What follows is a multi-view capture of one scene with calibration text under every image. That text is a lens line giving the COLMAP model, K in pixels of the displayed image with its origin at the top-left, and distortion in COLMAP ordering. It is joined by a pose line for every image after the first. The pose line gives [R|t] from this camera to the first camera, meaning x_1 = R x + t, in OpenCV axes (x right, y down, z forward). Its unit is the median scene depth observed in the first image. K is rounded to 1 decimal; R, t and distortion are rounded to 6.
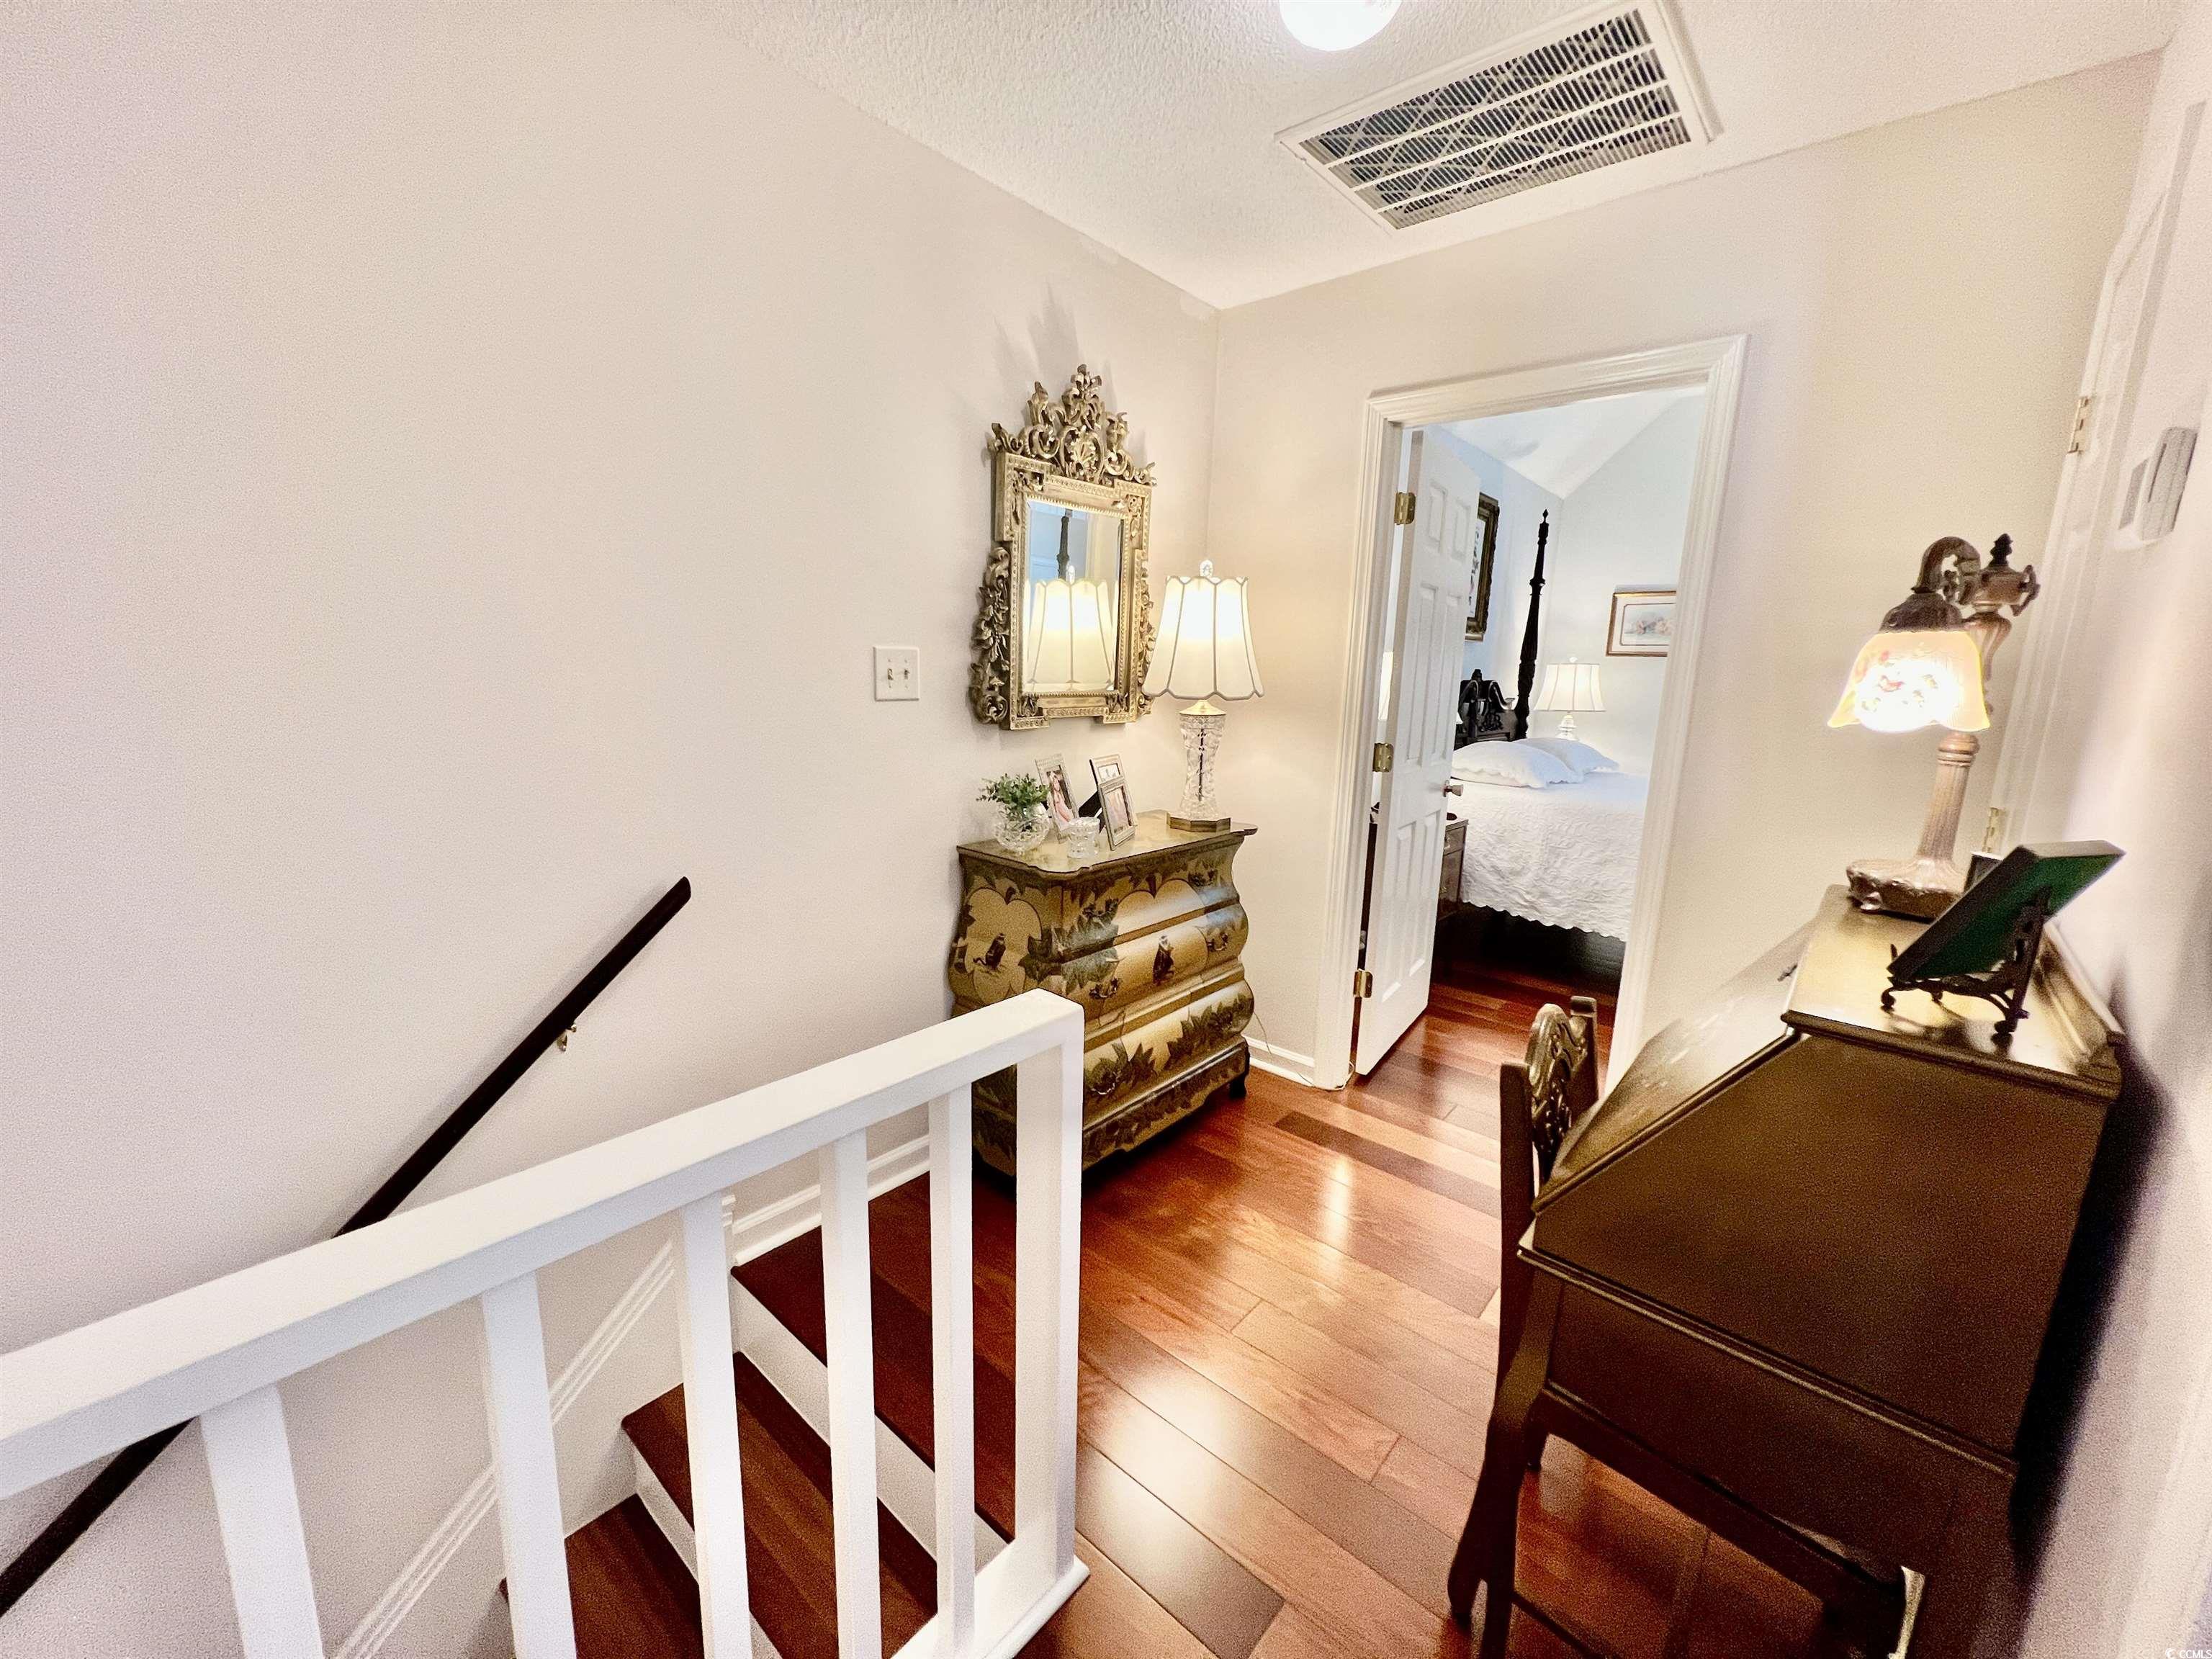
lens RADIAL K [[897.4, 0, 1101.2], [0, 897.4, 832.5], [0, 0, 1]] dist [-0.000698, -0.000033]
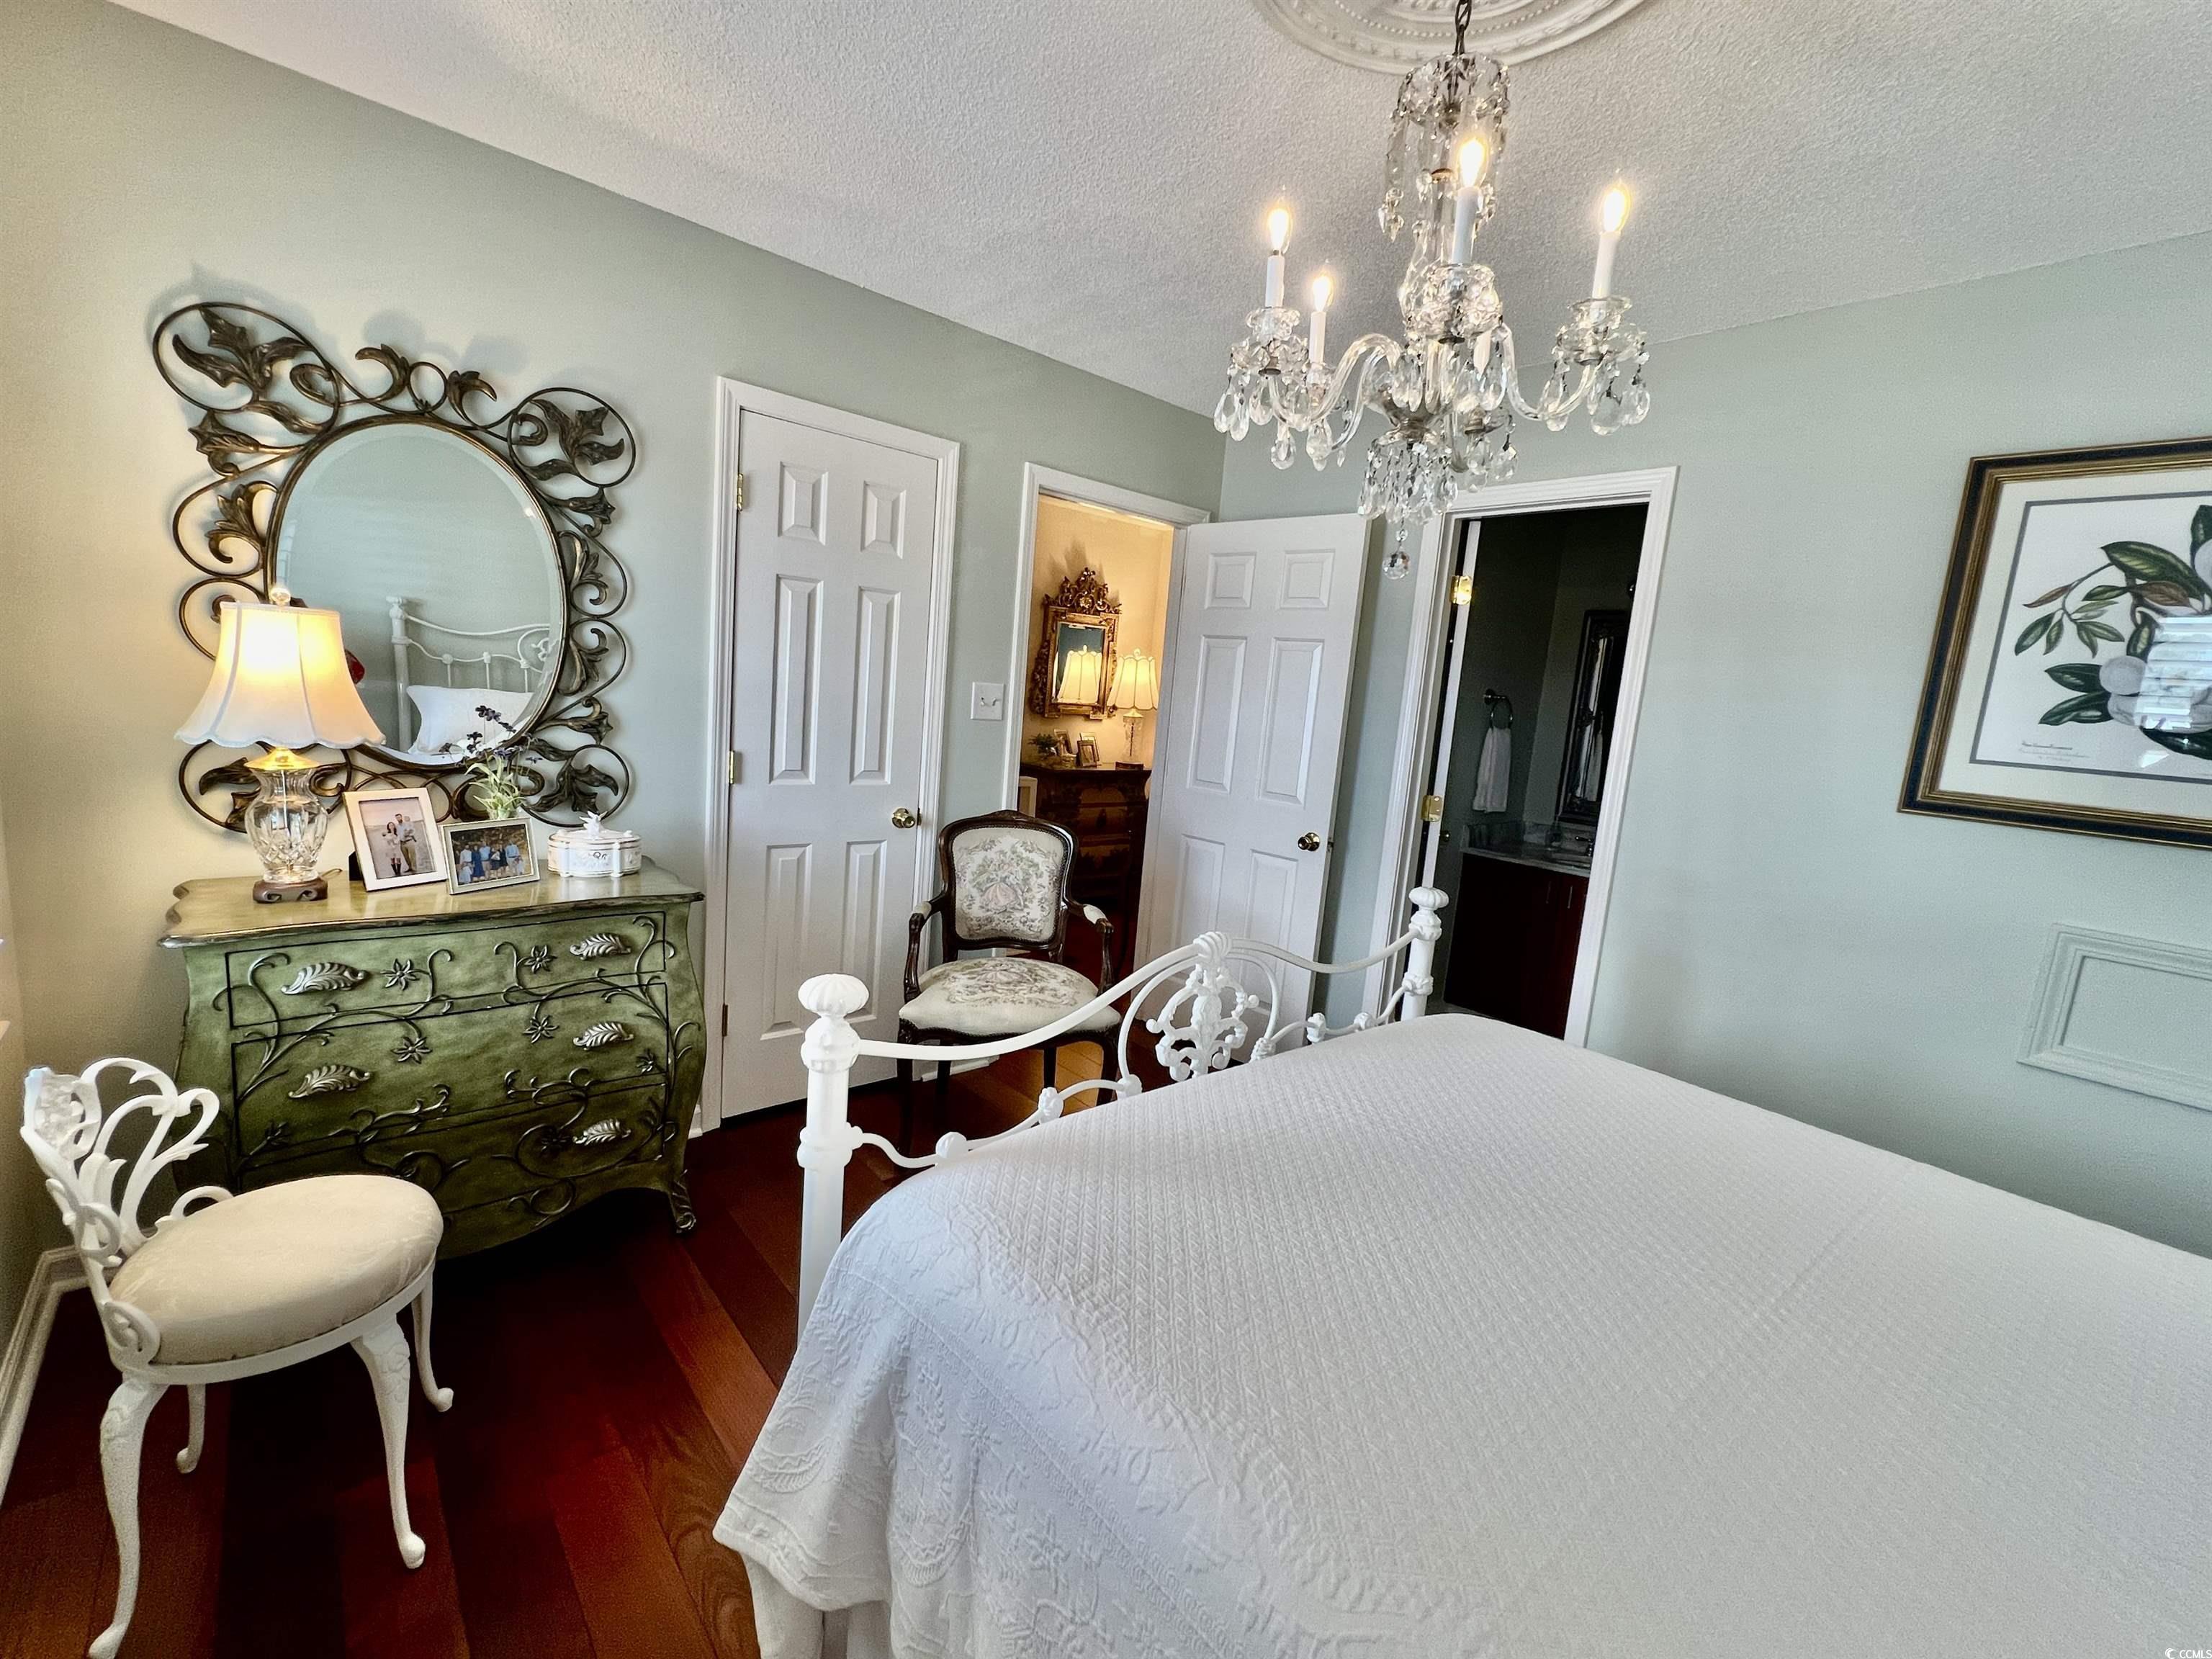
lens RADIAL K [[897.4, 0, 1108.3], [0, 897.4, 822.9], [0, 0, 1]] dist [-0.000698, -0.000033]
pose [[0.992770, 0.070900, -0.096854, 0.295651], [-0.074782, 0.996511, -0.037057, 0.225021], [0.093889, 0.044032, 0.994608, -1.251799]]
